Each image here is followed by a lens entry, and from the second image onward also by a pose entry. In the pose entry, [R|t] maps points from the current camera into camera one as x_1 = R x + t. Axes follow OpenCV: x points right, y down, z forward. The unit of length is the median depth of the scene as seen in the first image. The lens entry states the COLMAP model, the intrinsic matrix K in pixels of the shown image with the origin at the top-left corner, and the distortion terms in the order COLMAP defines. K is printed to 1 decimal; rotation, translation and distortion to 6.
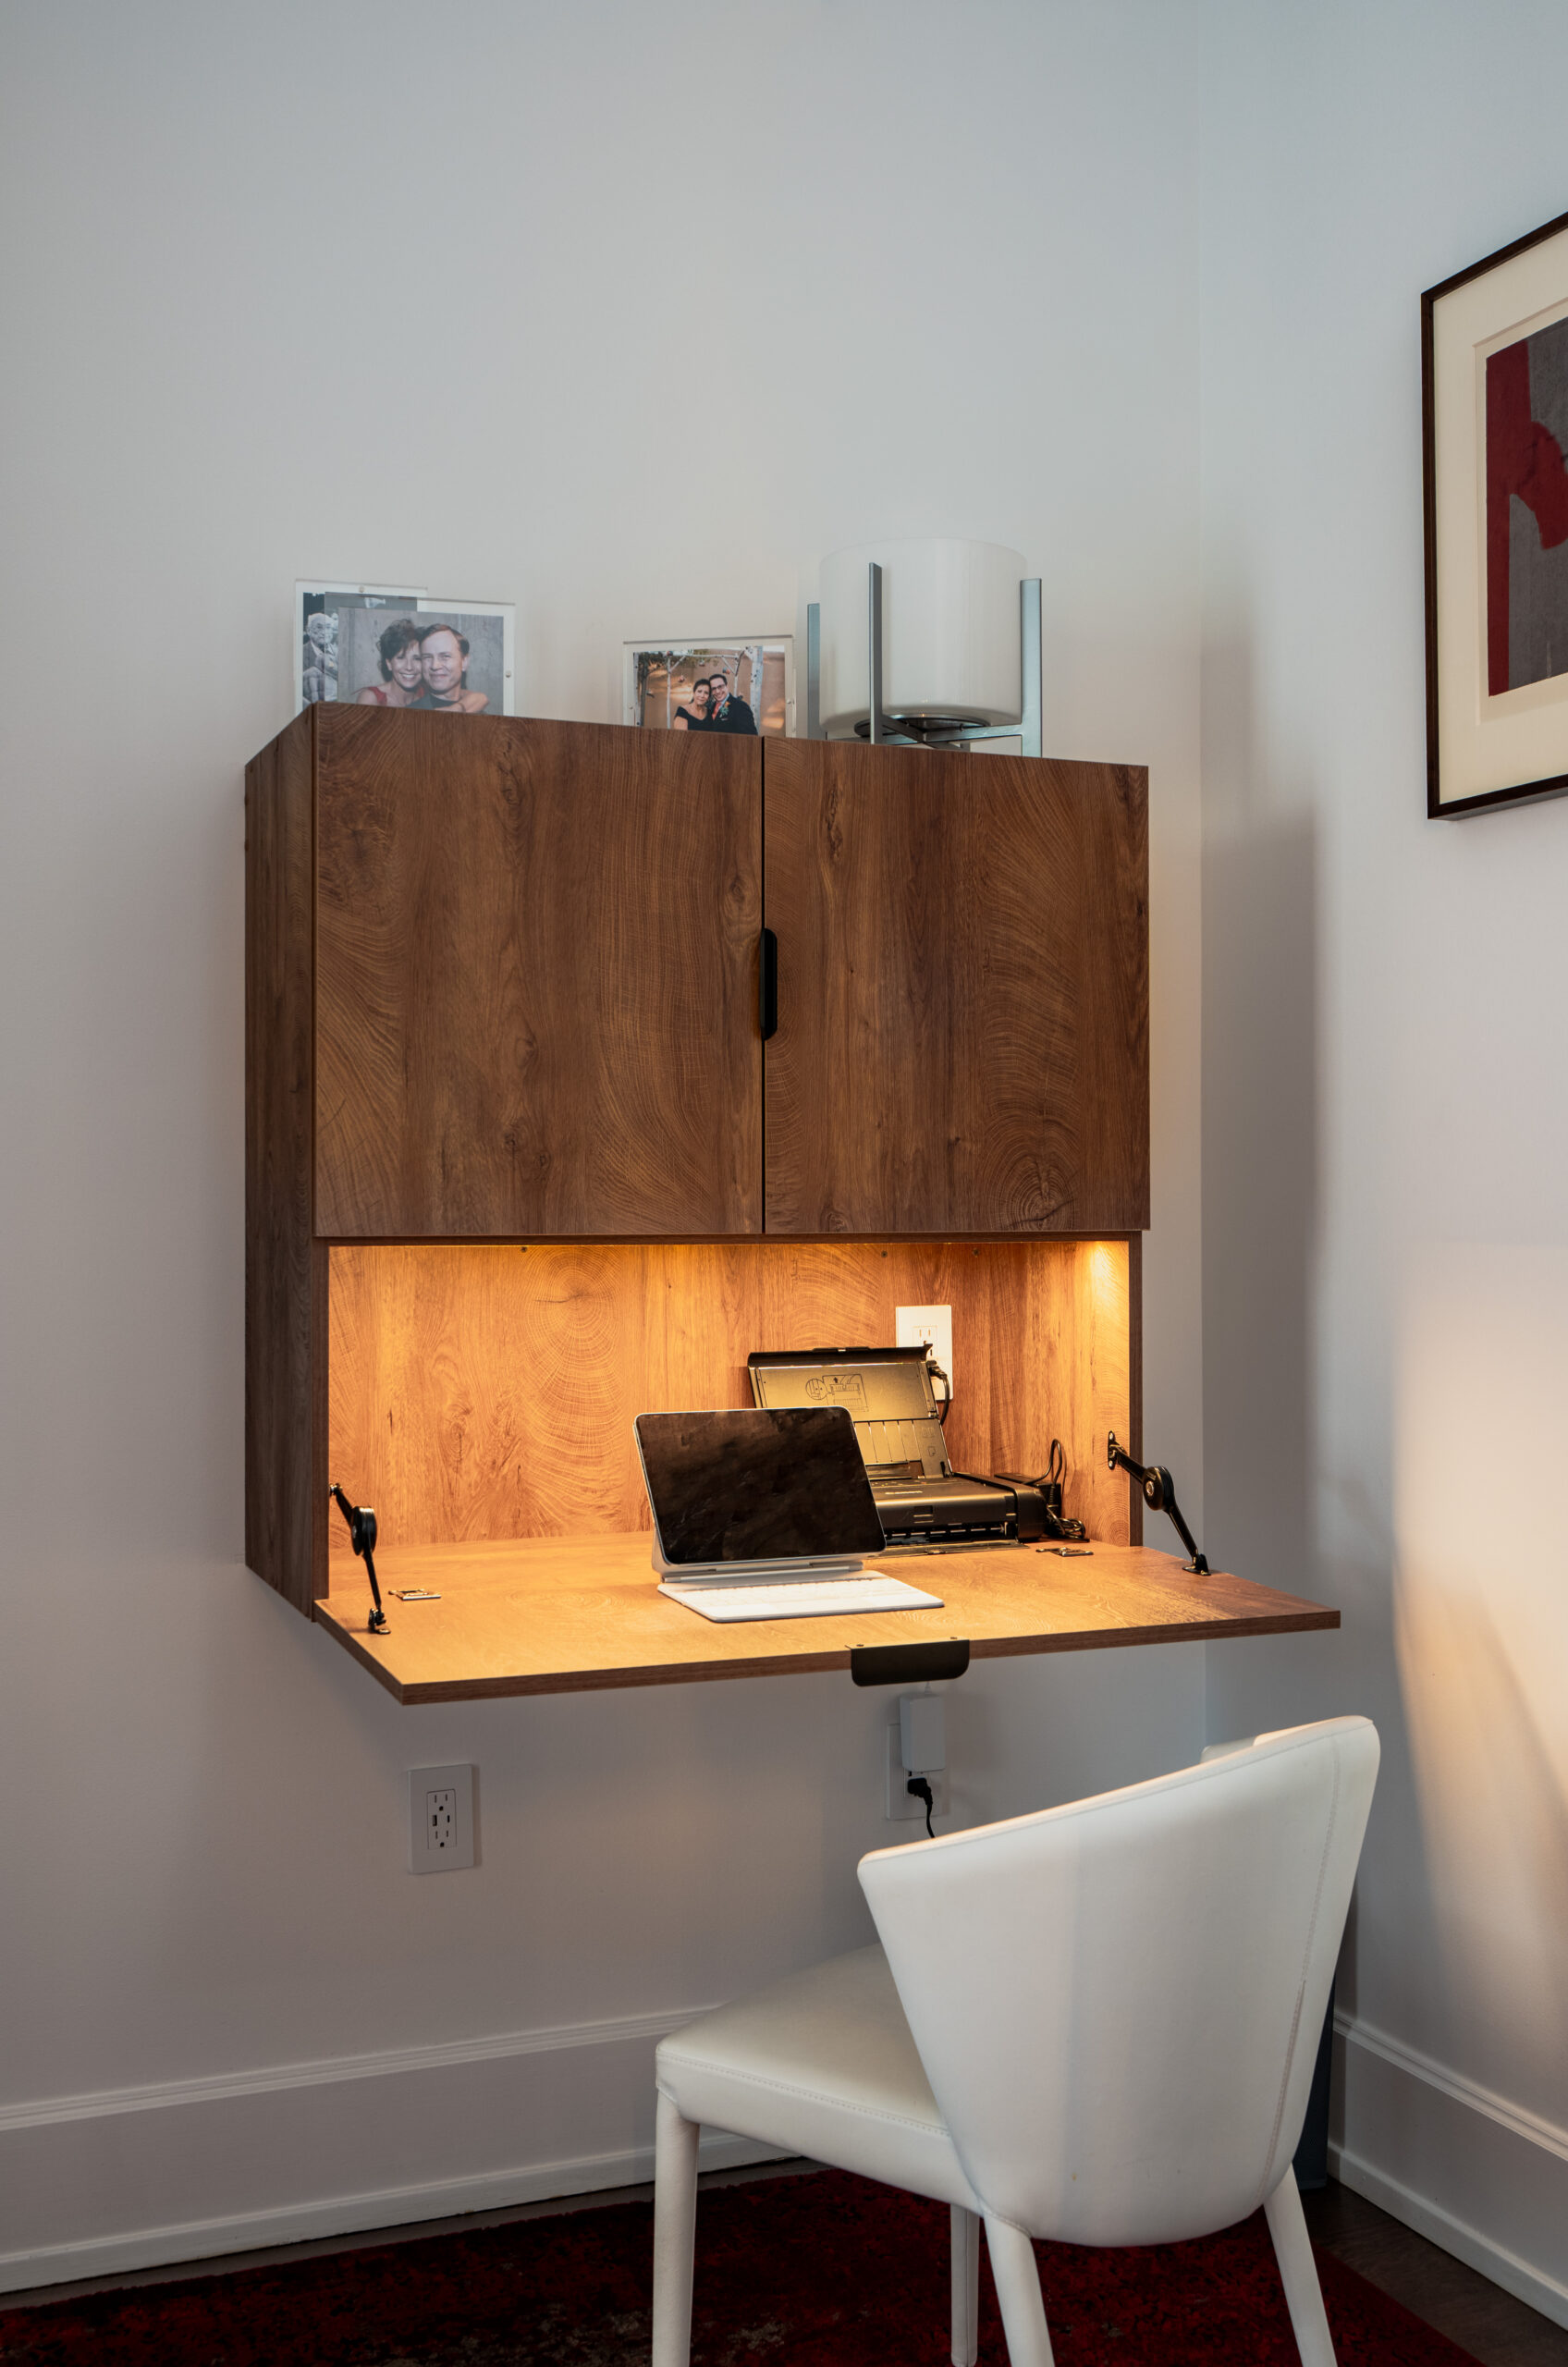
lens RADIAL K [[2333.1, 0, 784.0], [0, 2333.1, 1183.5], [0, 0, 1]] dist [0.001138, 0.006804]
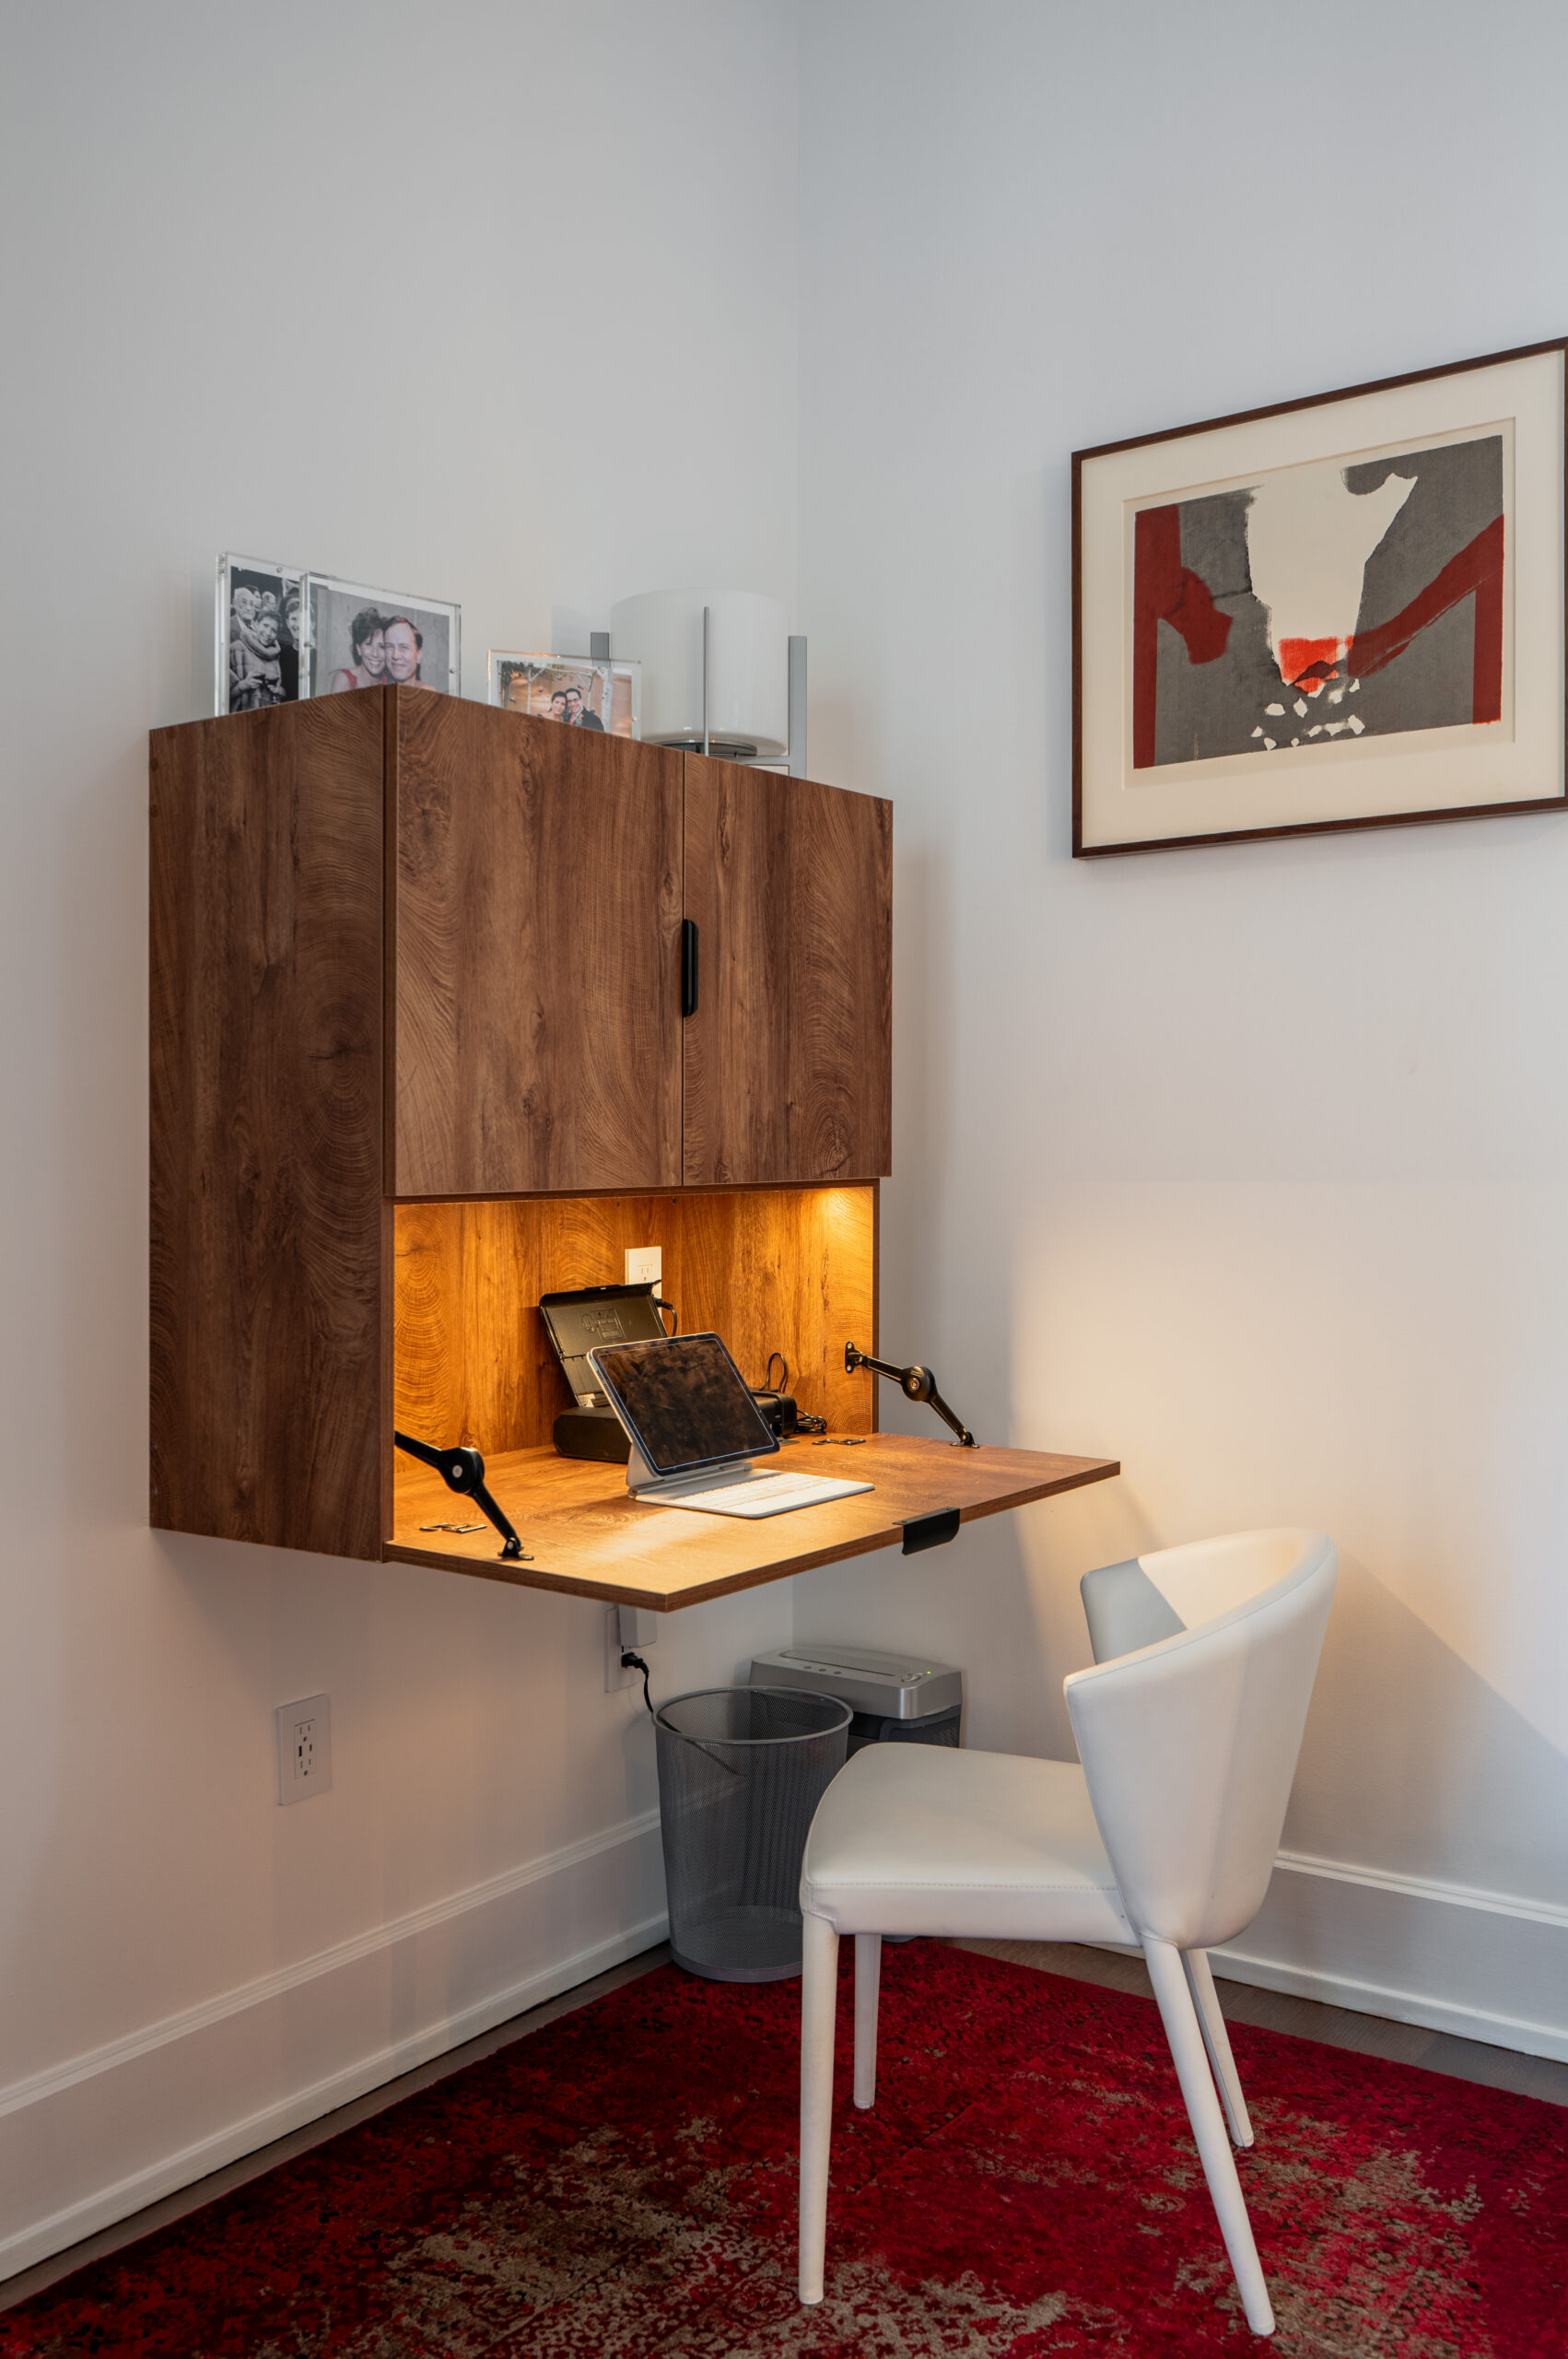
lens RADIAL K [[2019.7, 0, 783.4], [0, 2019.7, 1195.8], [0, 0, 1]] dist [-0.002662, 0.000213]
pose [[0.851703, -0.025119, 0.523423, -0.480448], [0.013137, 0.999560, 0.026592, 0.000717], [-0.523861, -0.015772, 0.851658, 0.124074]]
